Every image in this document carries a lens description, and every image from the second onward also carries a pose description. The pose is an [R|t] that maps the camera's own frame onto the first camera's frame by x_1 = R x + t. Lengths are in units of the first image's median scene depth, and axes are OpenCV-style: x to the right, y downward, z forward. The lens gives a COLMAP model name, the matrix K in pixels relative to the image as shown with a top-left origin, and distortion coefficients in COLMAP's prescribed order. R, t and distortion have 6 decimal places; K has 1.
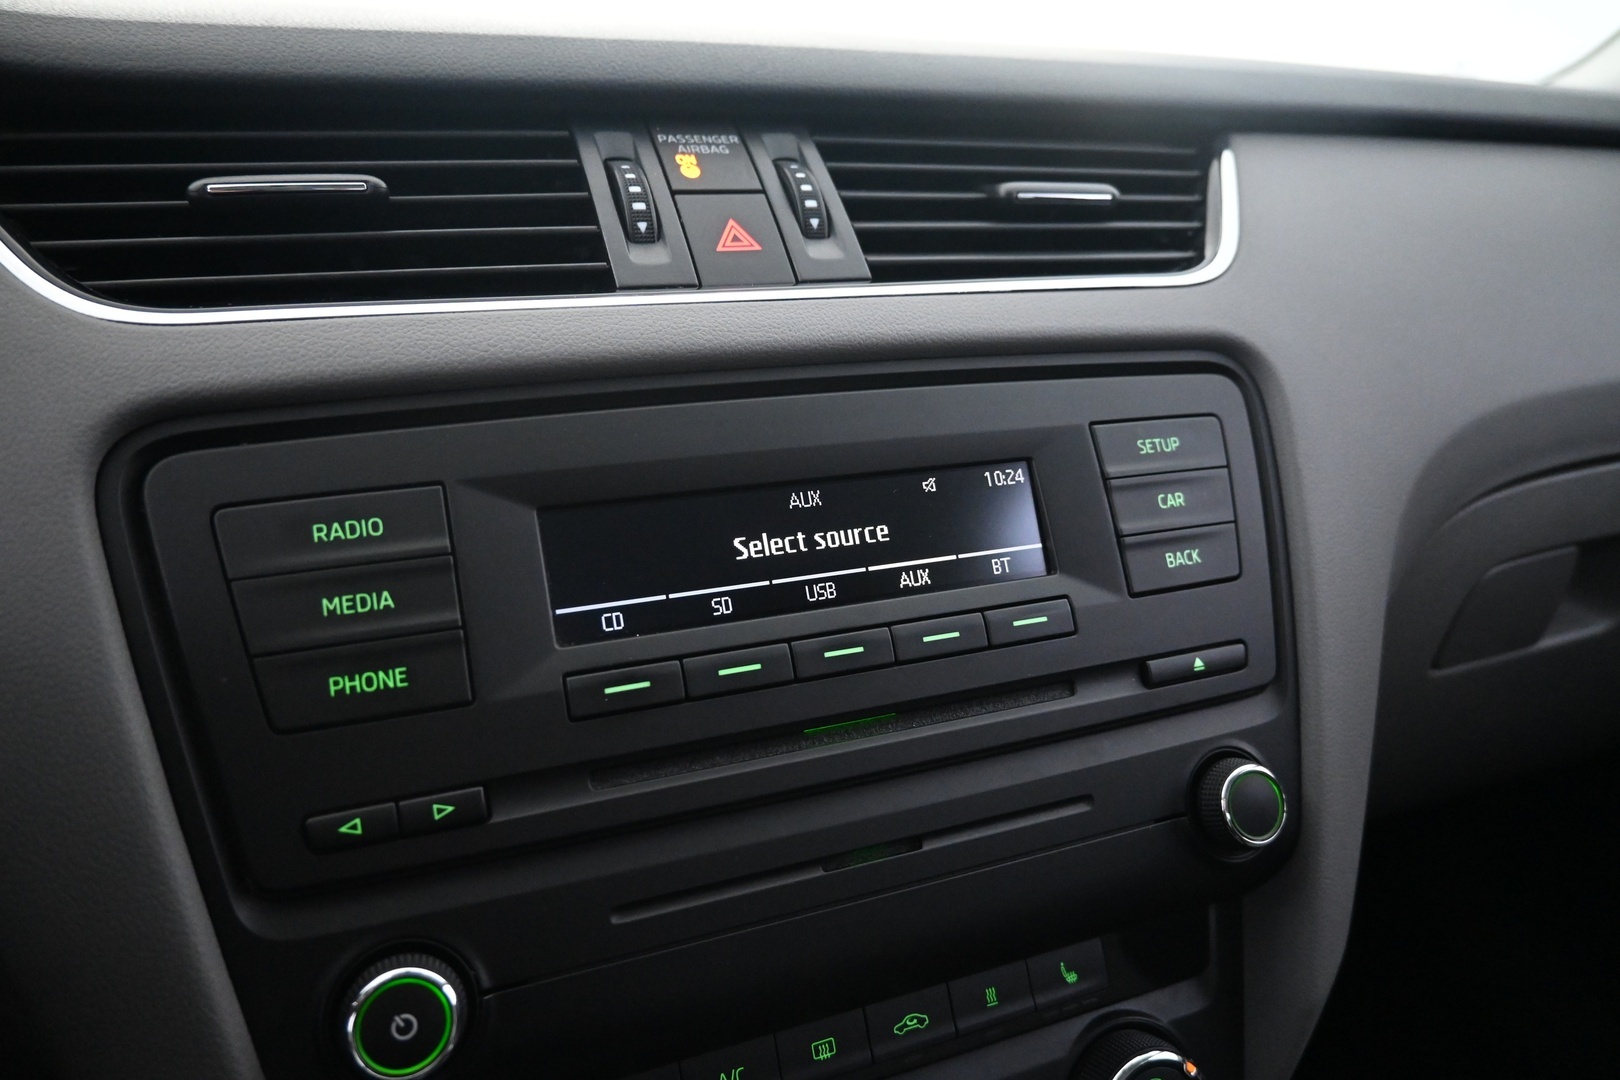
lens RADIAL K [[1112.6, 0, 810.0], [0, 1112.6, 540.0], [0, 0, 1]] dist [-0.000032, -0.002006]
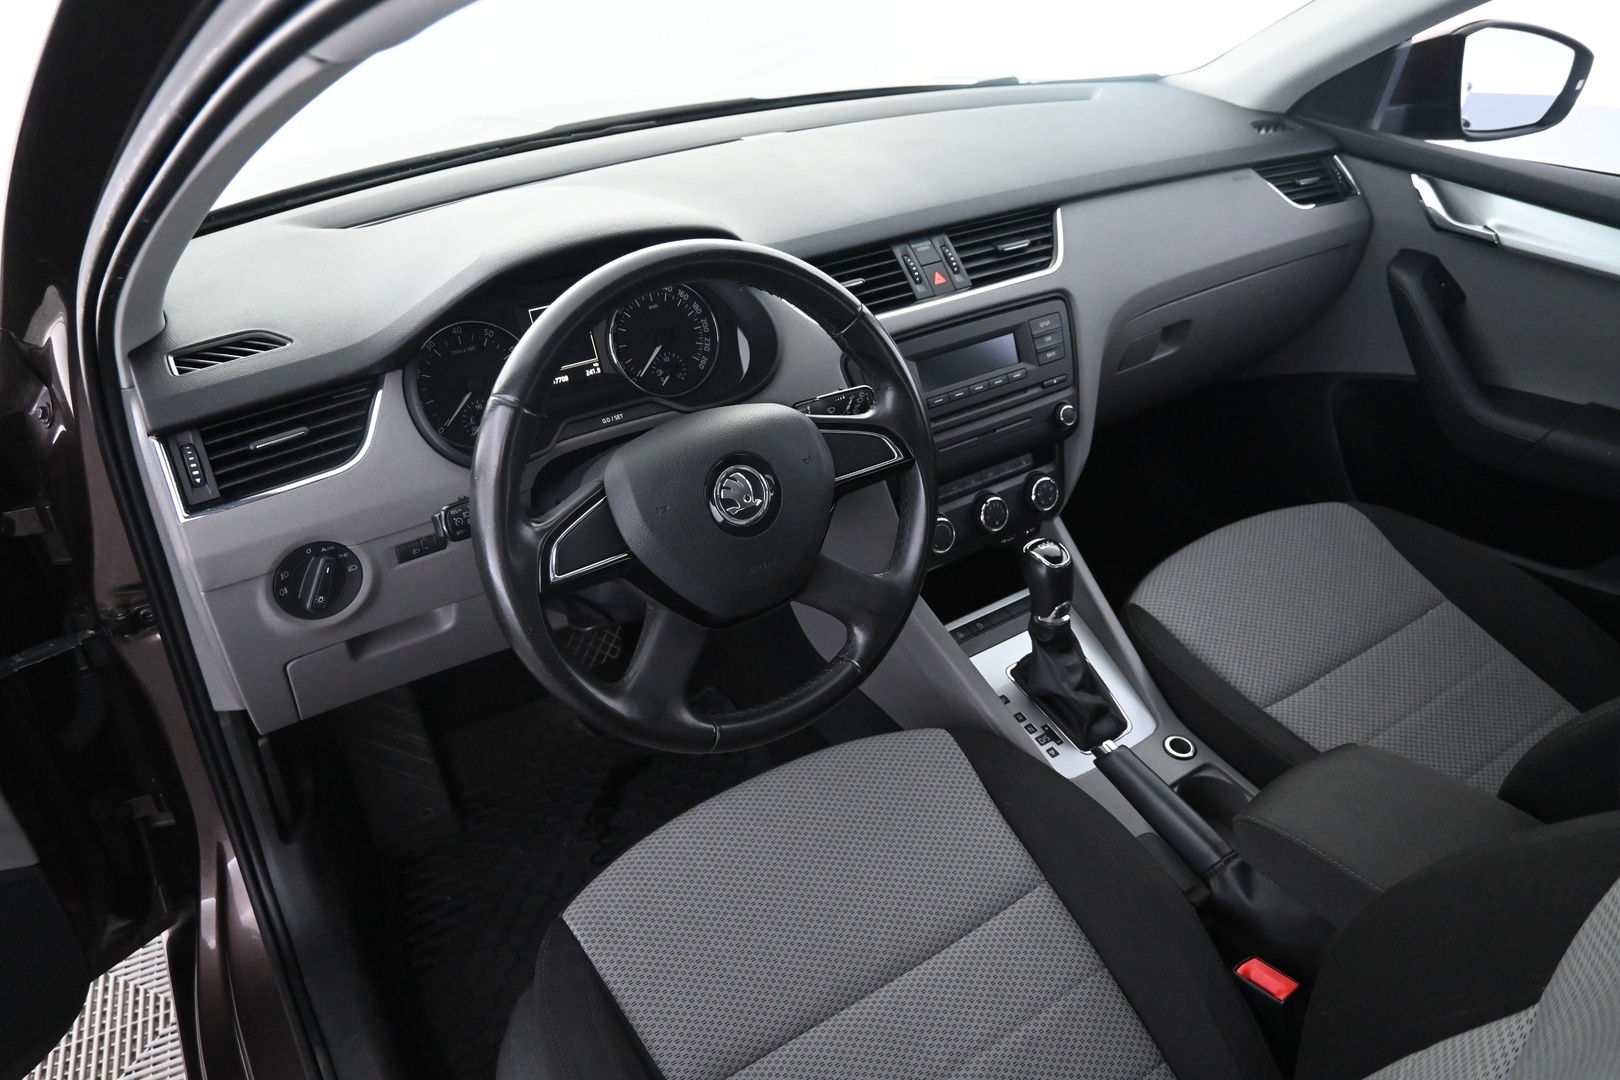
lens RADIAL K [[1112.6, 0, 810.0], [0, 1112.6, 540.0], [0, 0, 1]] dist [-0.000032, -0.002006]
pose [[0.979987, -0.109130, 0.166482, -1.260250], [0.057608, 0.956024, 0.287575, -0.553923], [-0.190544, -0.272229, 0.943178, -2.795880]]
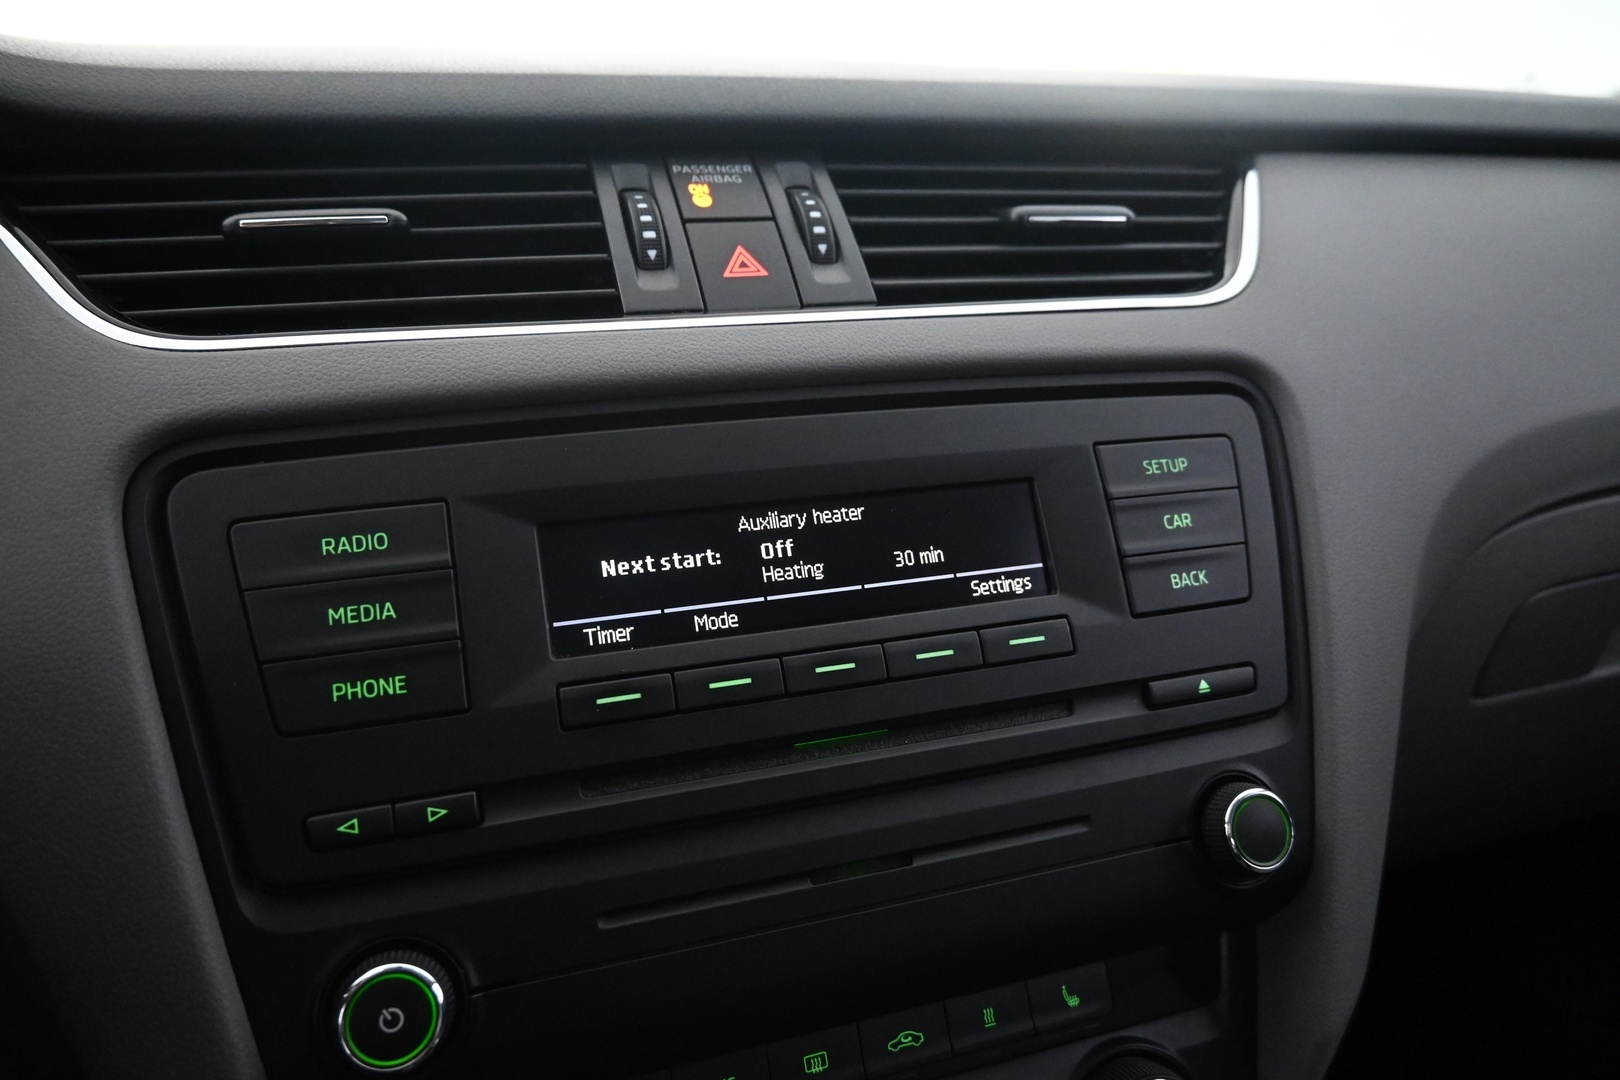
lens RADIAL K [[1112.6, 0, 810.0], [0, 1112.6, 540.0], [0, 0, 1]] dist [-0.000032, -0.002006]
pose [[0.997436, 0.005597, -0.071345, 0.072387], [-0.007197, 0.999728, -0.022195, 0.006176], [0.071202, 0.022652, 0.997205, -0.015749]]
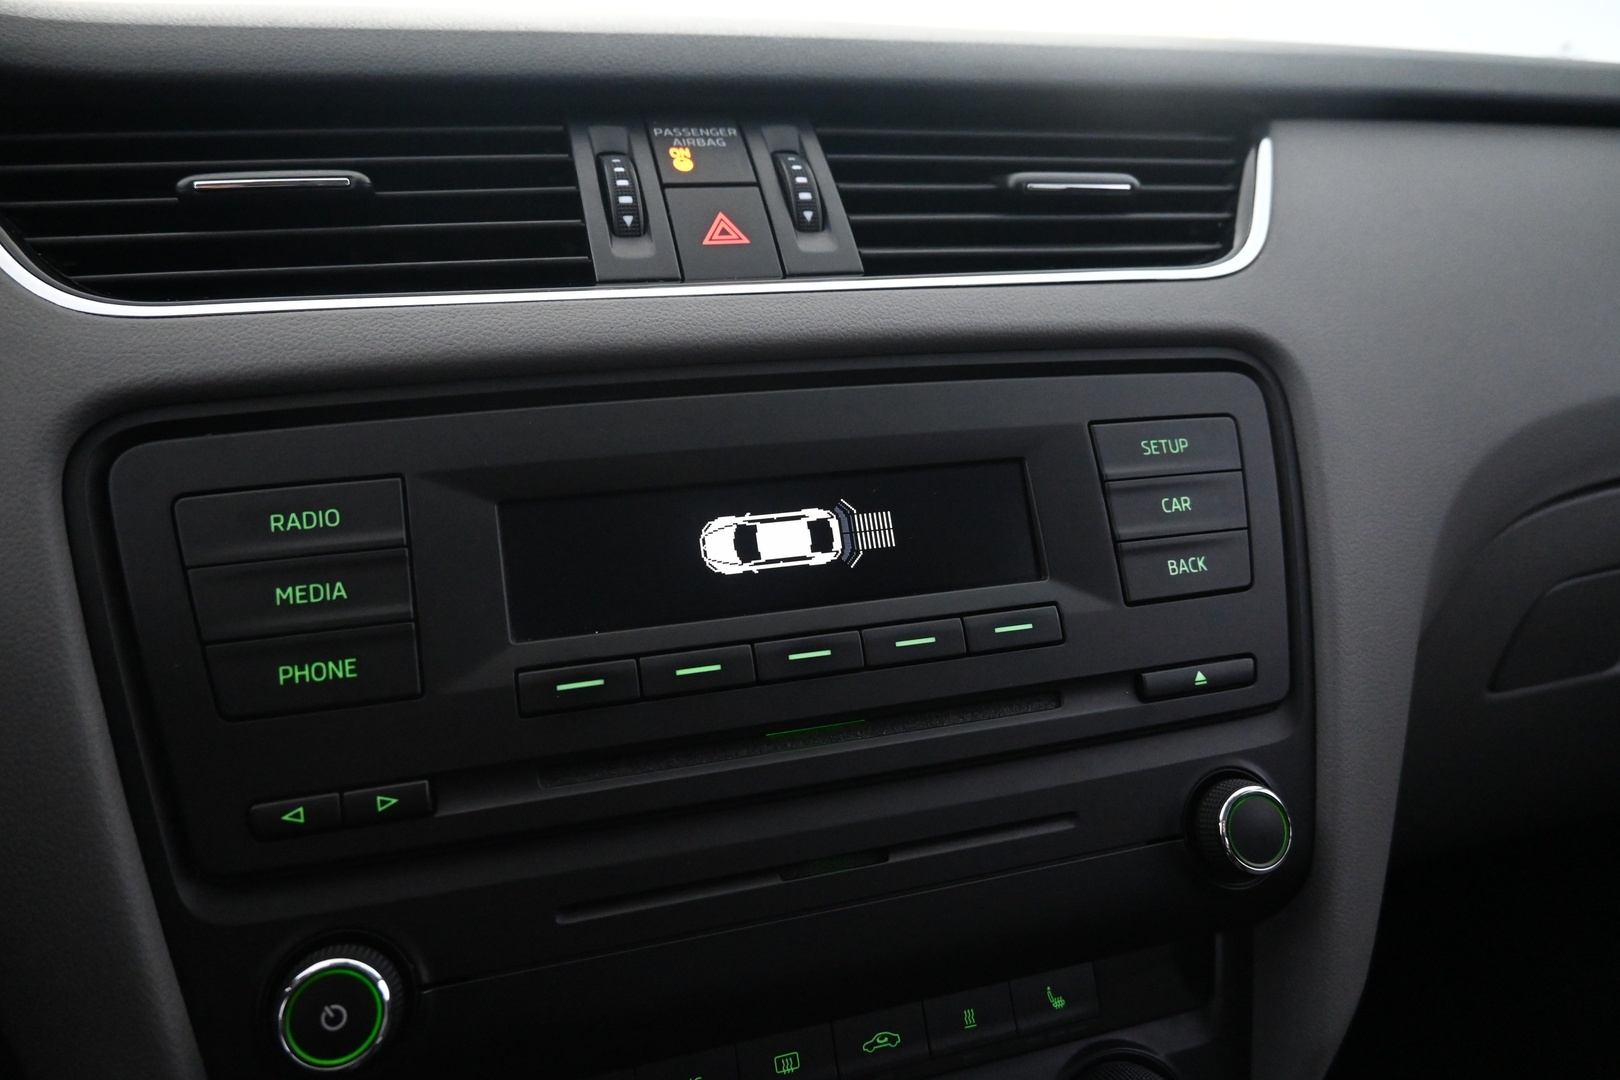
lens RADIAL K [[1112.6, 0, 810.0], [0, 1112.6, 540.0], [0, 0, 1]] dist [-0.000032, -0.002006]
pose [[0.995792, 0.017187, -0.090013, 0.106291], [-0.017502, 0.999843, -0.002720, 0.002750], [0.089952, 0.004284, 0.995937, 0.030044]]
